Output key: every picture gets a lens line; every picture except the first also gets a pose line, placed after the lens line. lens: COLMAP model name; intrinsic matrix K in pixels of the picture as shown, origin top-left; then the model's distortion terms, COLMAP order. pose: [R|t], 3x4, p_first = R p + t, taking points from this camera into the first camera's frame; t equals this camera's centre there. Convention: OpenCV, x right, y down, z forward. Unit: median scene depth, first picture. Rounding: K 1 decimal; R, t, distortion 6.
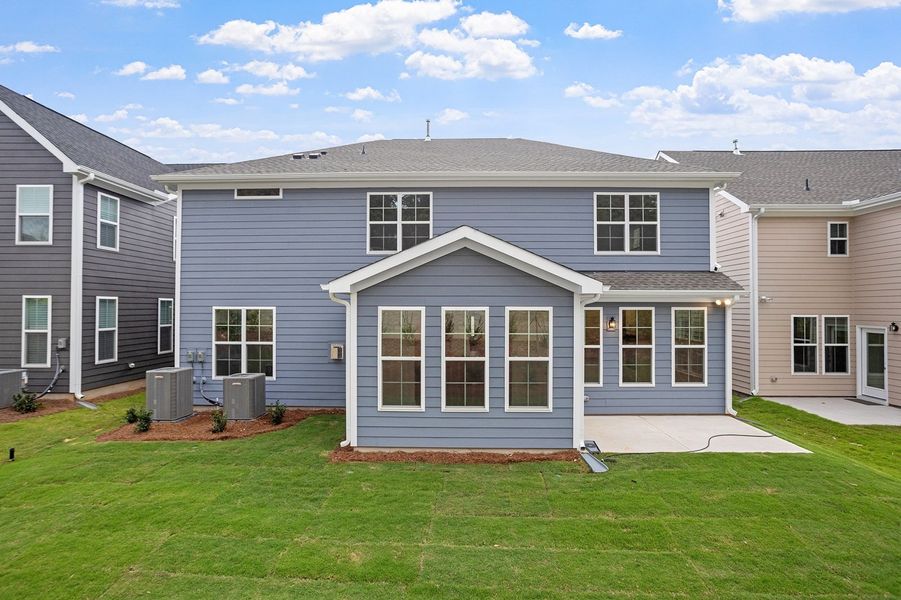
lens RADIAL K [[431.2, 0, 446.5], [0, 431.2, 301.1], [0, 0, 1]] dist [-0.038568, 0.022967]
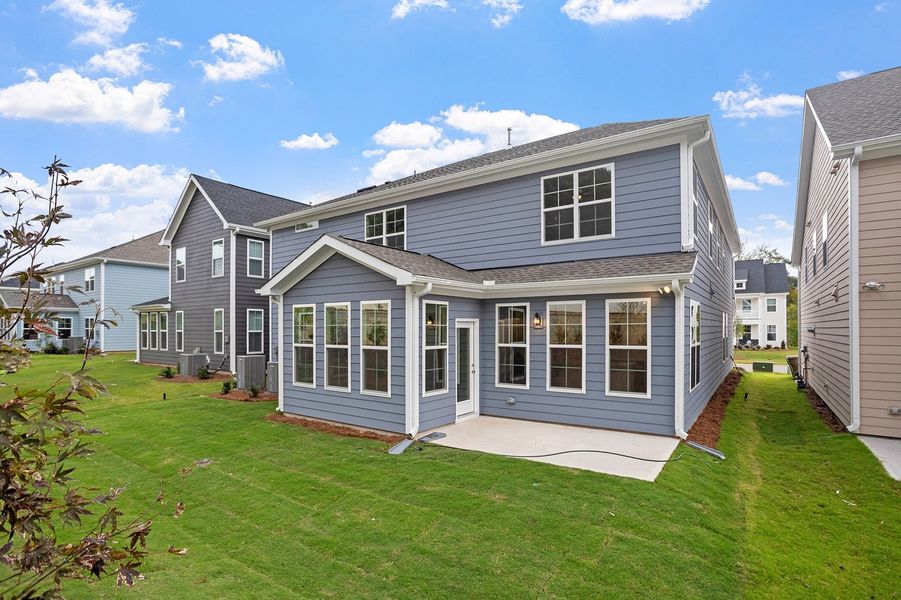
lens RADIAL K [[441.9, 0, 452.9], [0, 441.9, 323.4], [0, 0, 1]] dist [-0.024386, 0.000447]
pose [[0.834310, -0.009300, -0.551218, 0.752344], [0.012472, 0.999920, 0.002007, 0.054975], [0.551155, -0.008549, 0.834359, 0.125052]]
